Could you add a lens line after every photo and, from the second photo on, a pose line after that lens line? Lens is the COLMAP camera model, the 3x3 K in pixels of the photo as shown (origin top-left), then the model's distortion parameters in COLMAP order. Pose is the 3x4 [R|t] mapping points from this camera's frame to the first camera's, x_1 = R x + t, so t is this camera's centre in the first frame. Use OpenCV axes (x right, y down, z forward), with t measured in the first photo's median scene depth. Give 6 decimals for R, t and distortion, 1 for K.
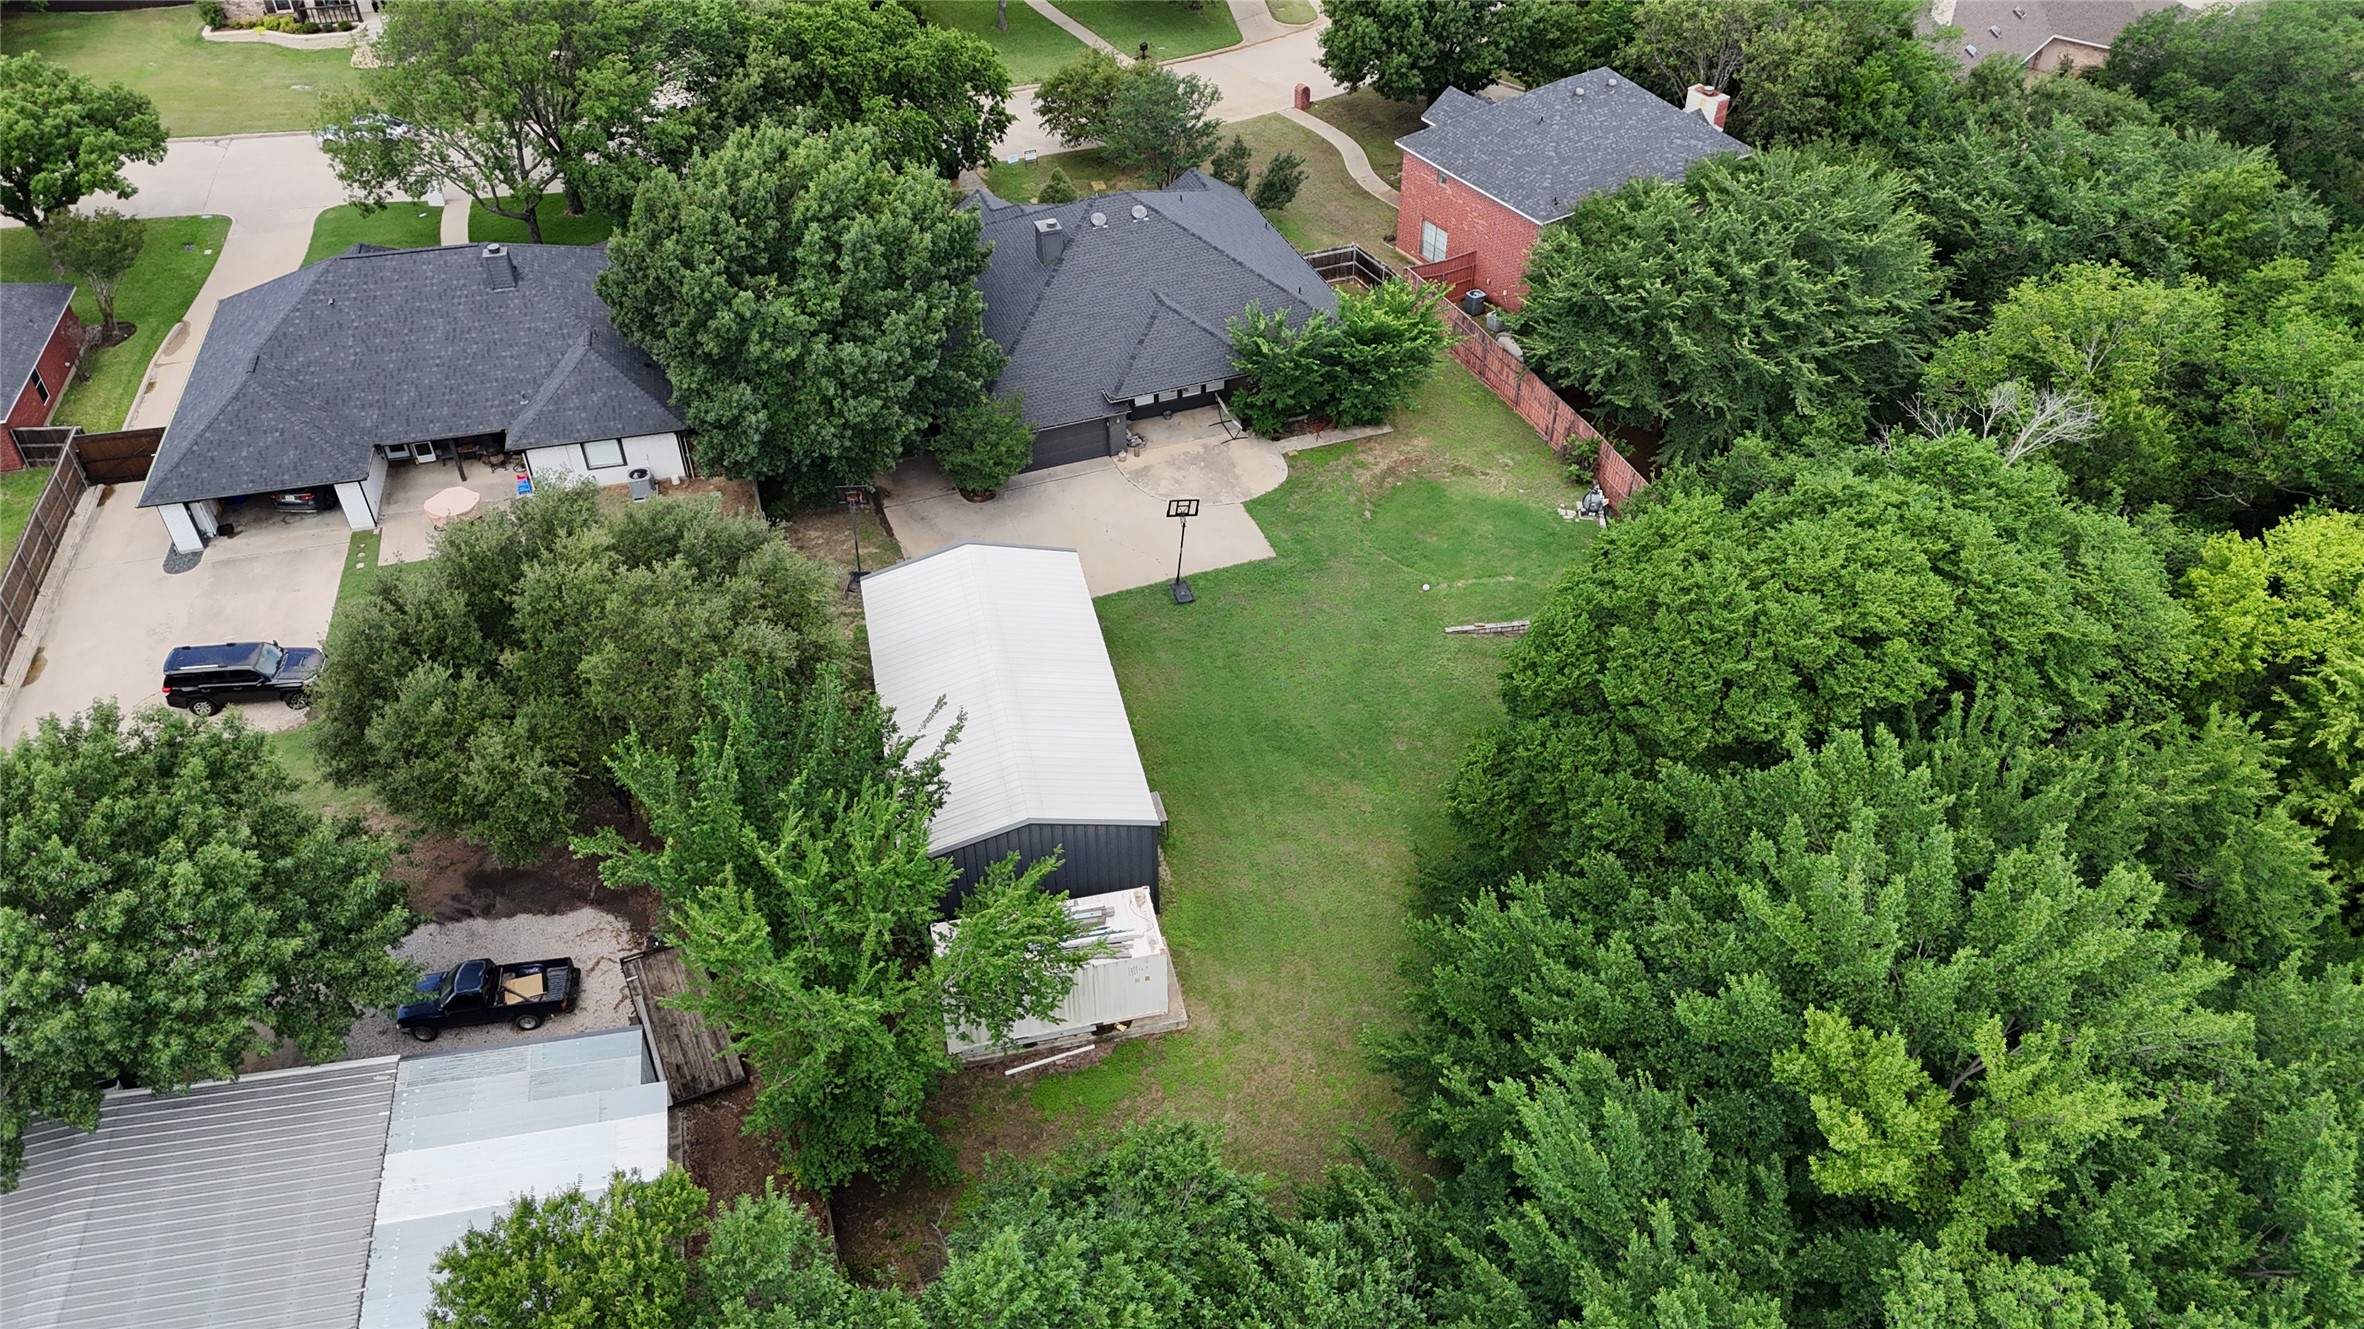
lens RADIAL K [[1715.6, 0, 1182.0], [0, 1715.6, 664.5], [0, 0, 1]] dist [0.012382, -0.002008]
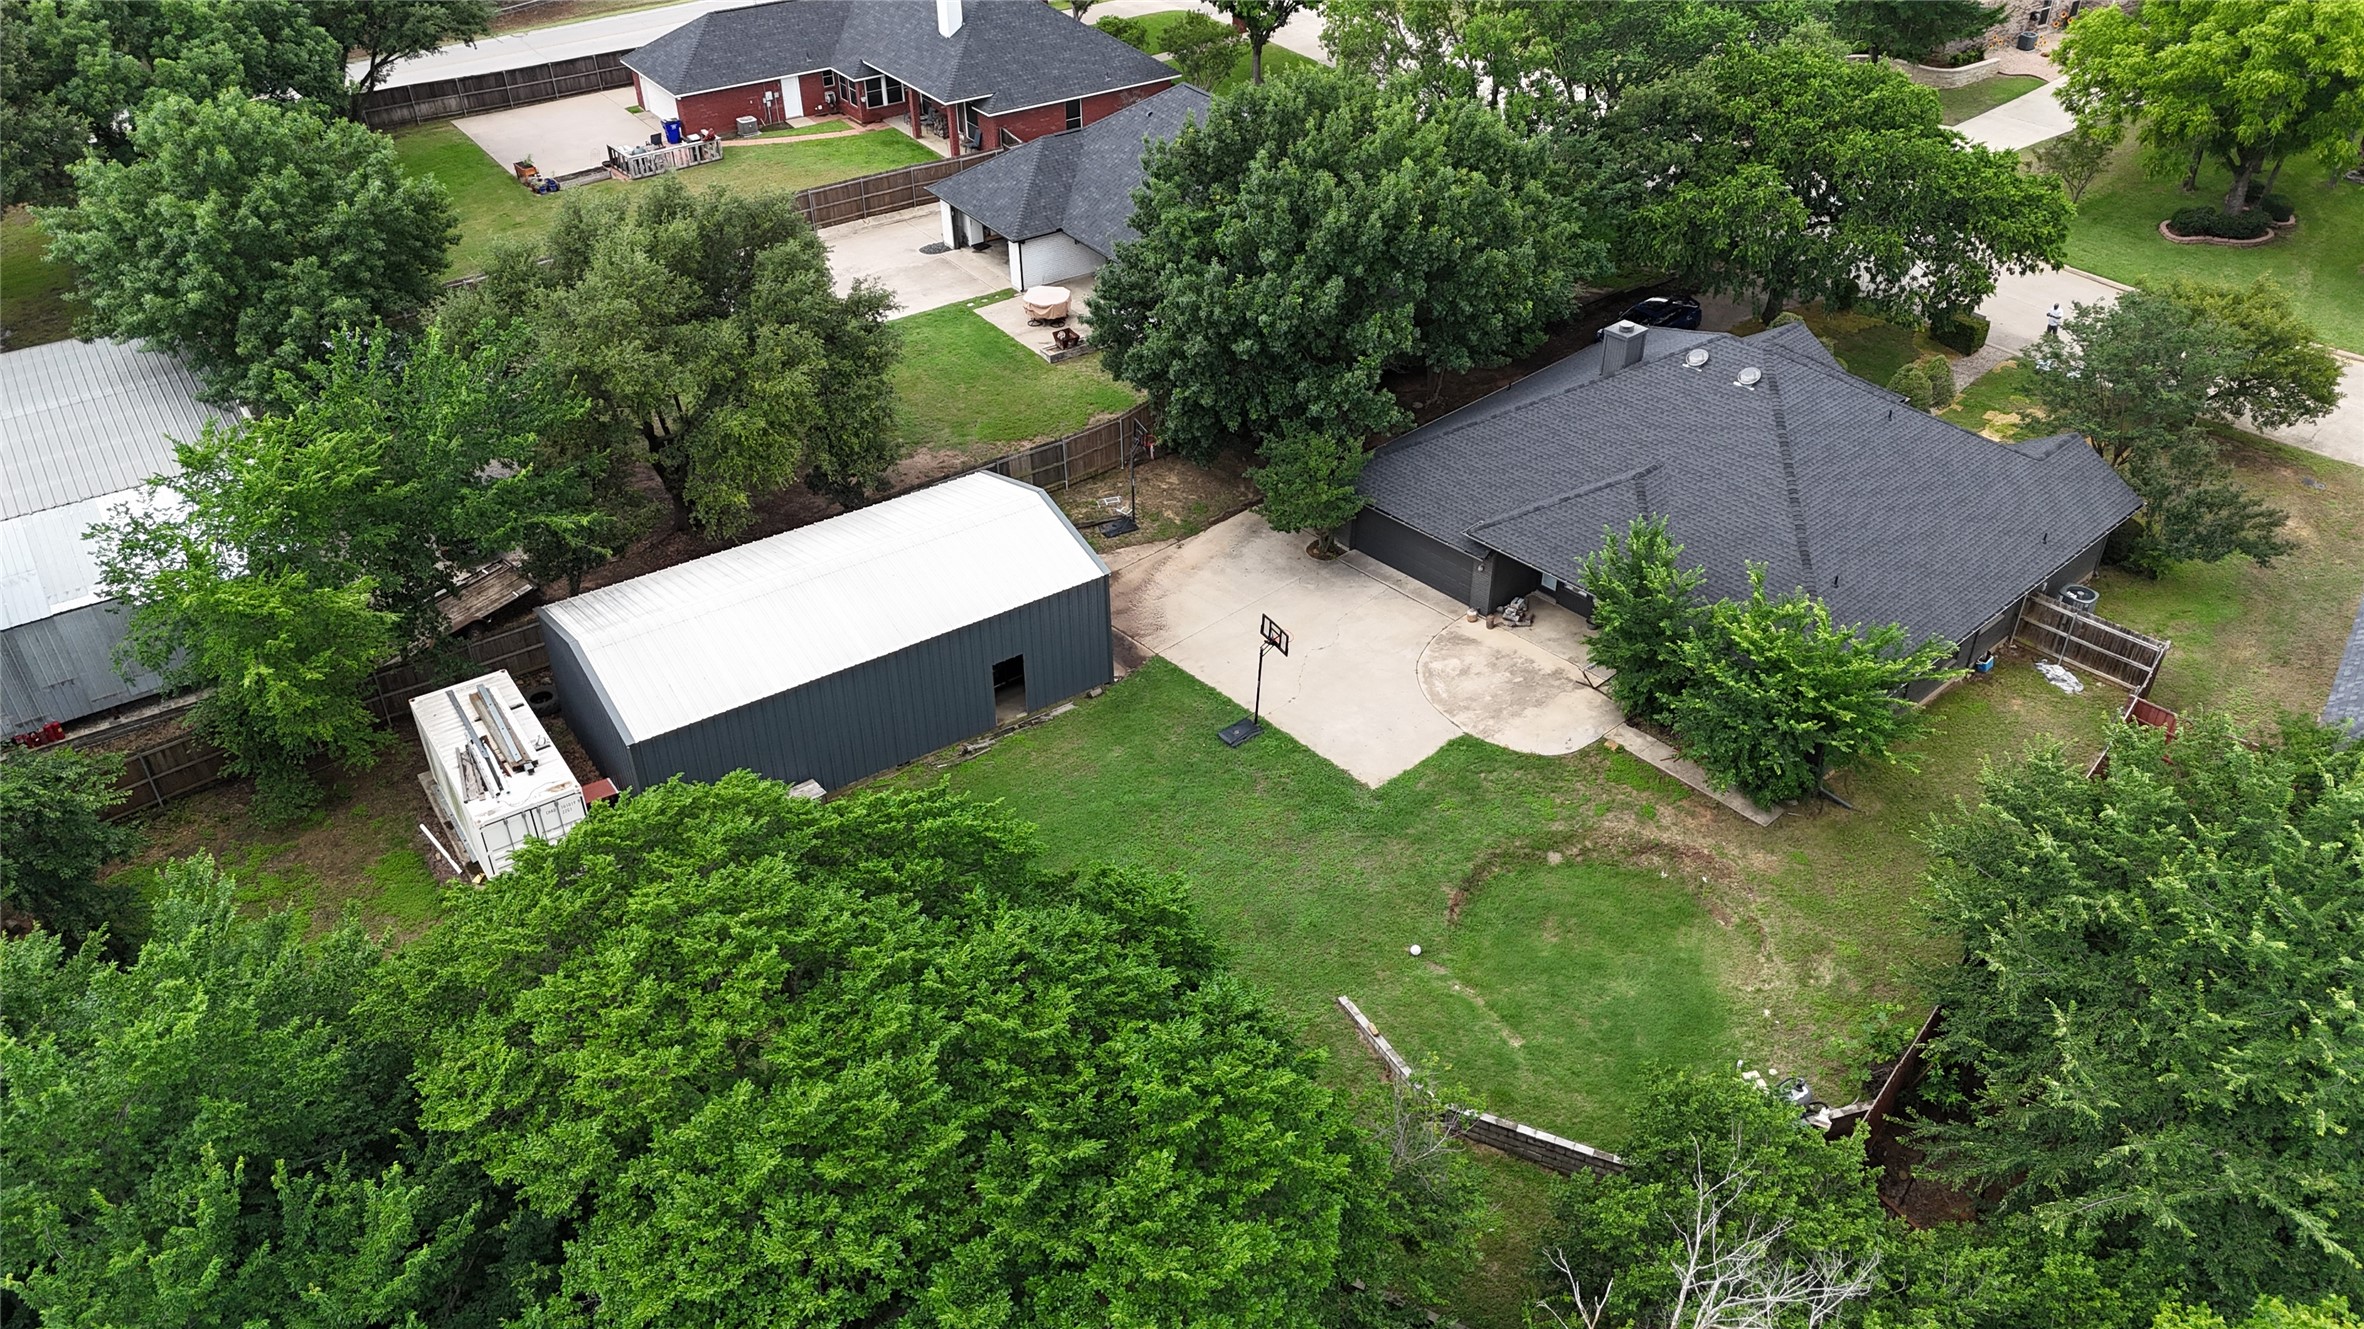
lens RADIAL K [[1715.6, 0, 1182.0], [0, 1715.6, 664.5], [0, 0, 1]] dist [0.012382, -0.002008]
pose [[0.379012, 0.527362, -0.760421, 0.504306], [-0.608932, 0.760885, 0.224178, -0.201628], [0.696816, 0.378079, 0.609512, 0.494150]]
